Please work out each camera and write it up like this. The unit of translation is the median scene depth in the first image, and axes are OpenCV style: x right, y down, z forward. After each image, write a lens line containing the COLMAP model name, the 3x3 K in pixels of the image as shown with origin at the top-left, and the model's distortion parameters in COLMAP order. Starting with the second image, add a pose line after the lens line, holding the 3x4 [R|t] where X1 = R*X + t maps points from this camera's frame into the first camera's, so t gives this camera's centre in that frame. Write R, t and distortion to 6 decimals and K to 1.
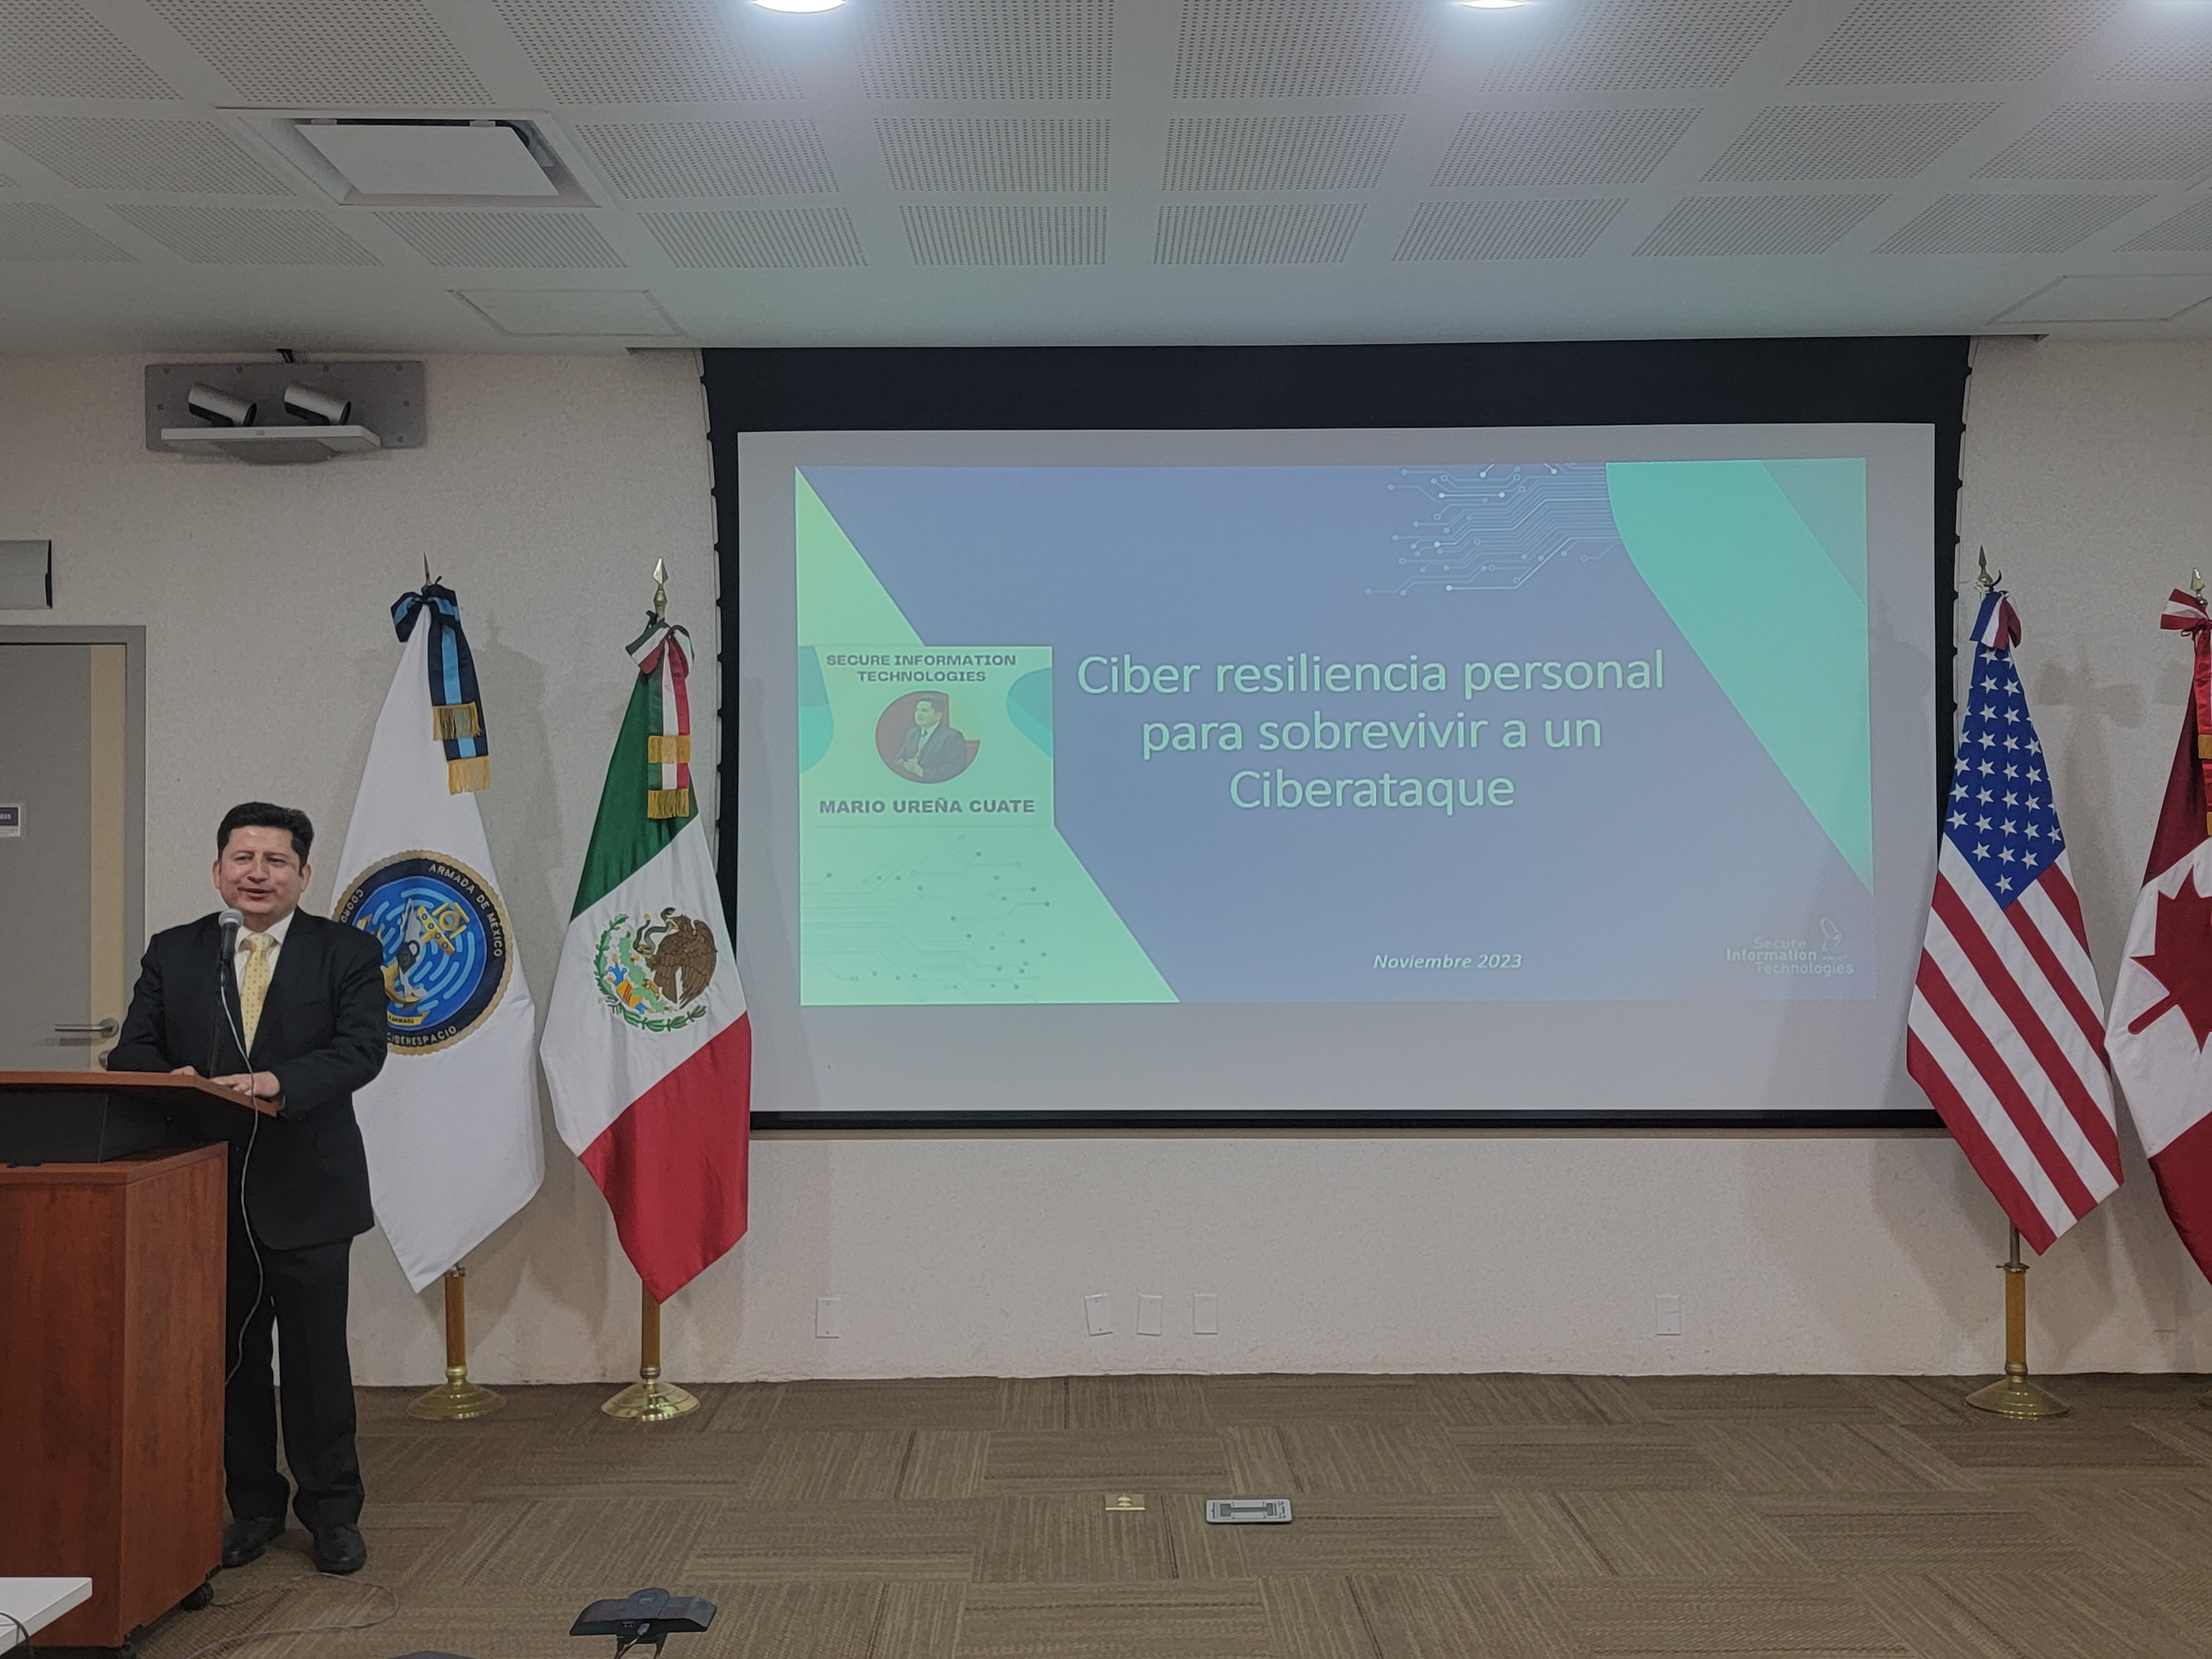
lens RADIAL K [[2156.3, 0, 1109.2], [0, 2156.3, 830.6], [0, 0, 1]] dist [0.111100, -0.161104]
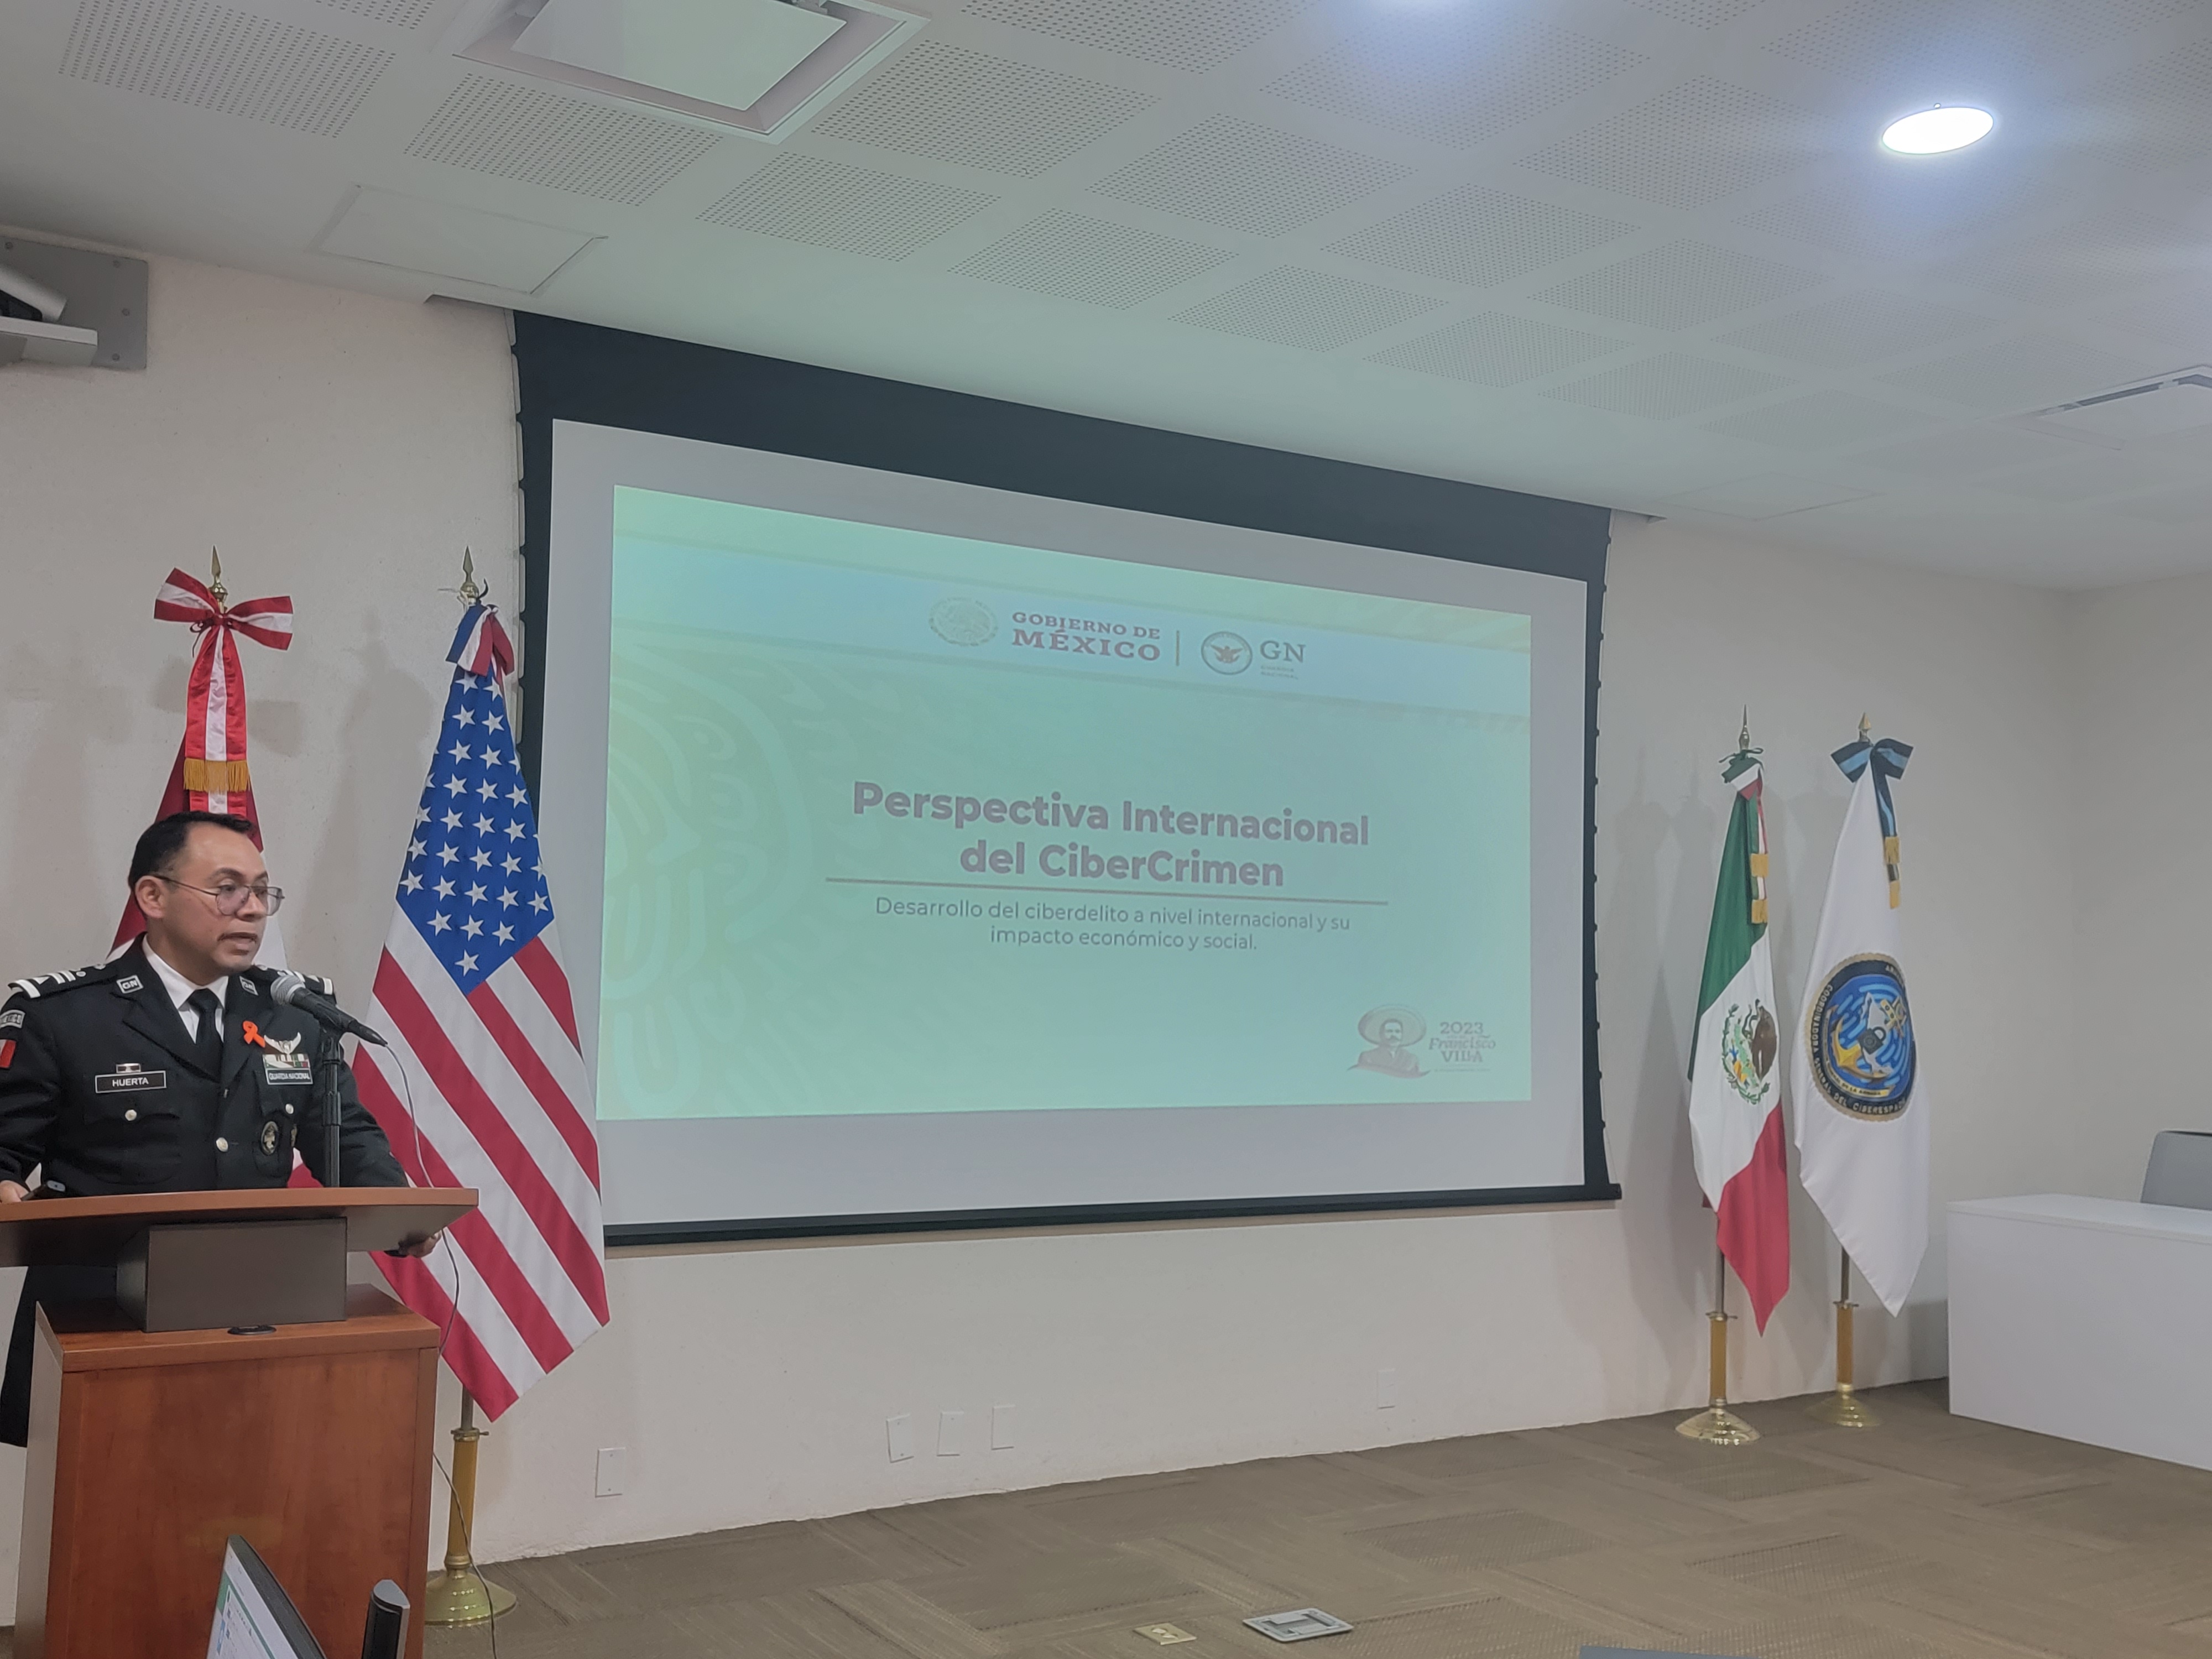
lens RADIAL K [[2104.3, 0, 1090.1], [0, 2104.3, 852.1], [0, 0, 1]] dist [0.071423, -0.025891]
pose [[0.856692, 0.054383, 0.512953, -0.433166], [-0.034365, 0.998235, -0.048439, 0.018662], [-0.514682, 0.023870, 0.857049, 0.202605]]
